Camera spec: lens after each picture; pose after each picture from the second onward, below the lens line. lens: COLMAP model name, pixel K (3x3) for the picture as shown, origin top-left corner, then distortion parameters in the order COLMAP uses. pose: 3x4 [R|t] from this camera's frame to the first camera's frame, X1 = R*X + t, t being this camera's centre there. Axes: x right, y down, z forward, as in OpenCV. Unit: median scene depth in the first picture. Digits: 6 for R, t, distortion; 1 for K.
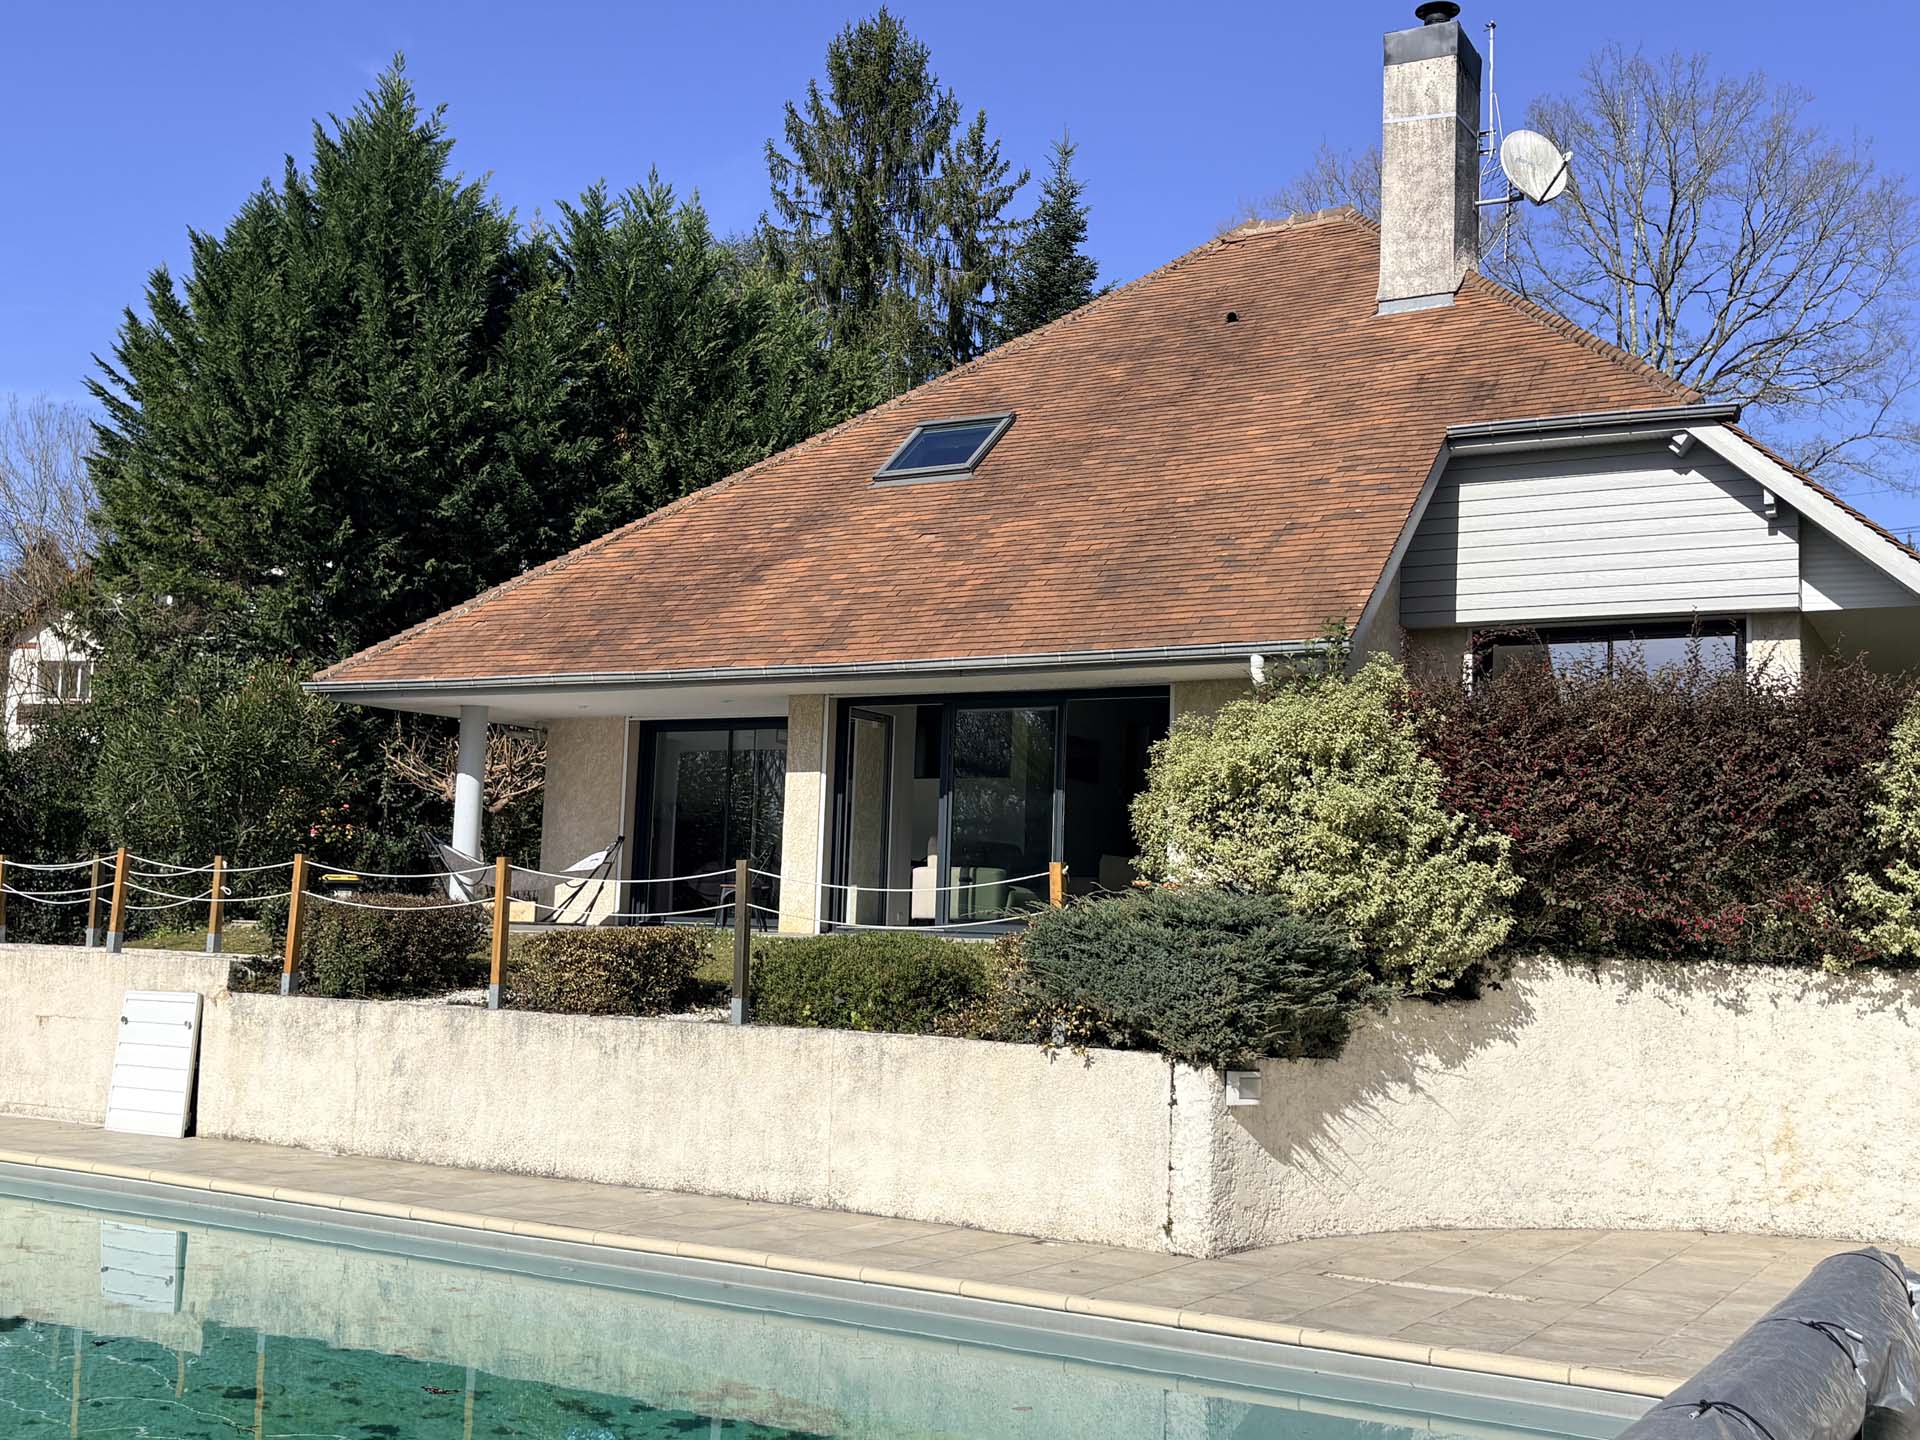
lens RADIAL K [[1991.5, 0, 960.0], [0, 1991.5, 720.0], [0, 0, 1]] dist [0.090272, -0.294133]
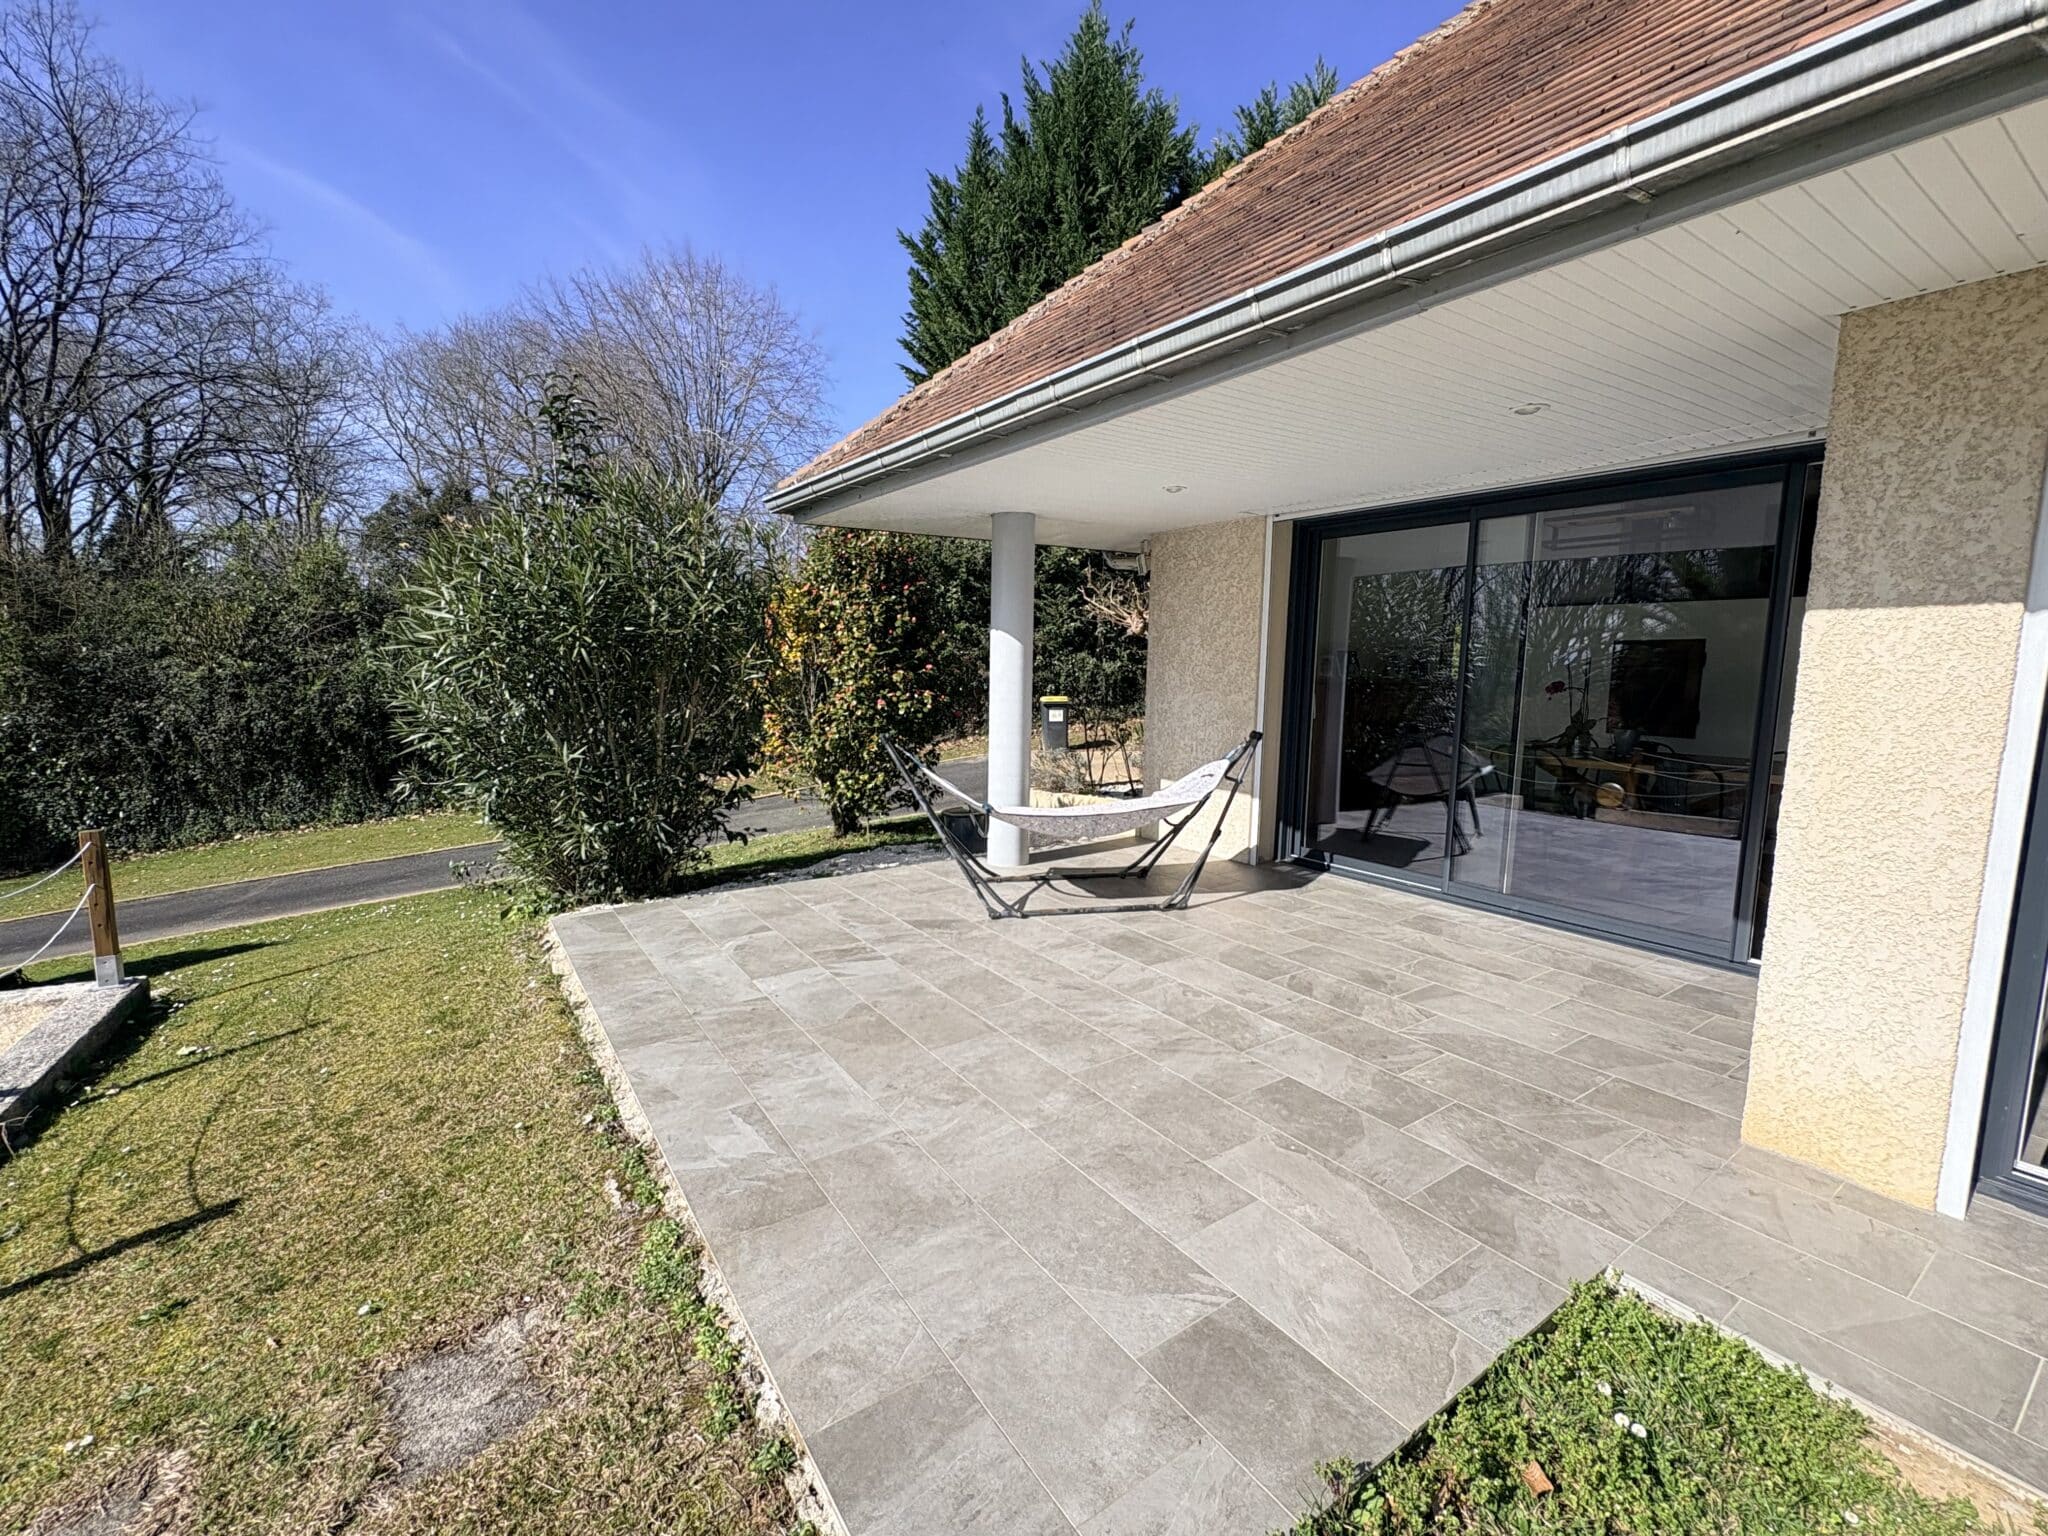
lens RADIAL K [[897.8, 0, 1024.0], [0, 897.8, 768.0], [0, 0, 1]] dist [-0.015169, -0.000057]
pose [[0.892879, 0.035383, -0.448905, -0.072189], [0.060729, 0.978338, 0.197904, 0.009174], [0.446183, -0.203966, 0.871389, 0.471727]]
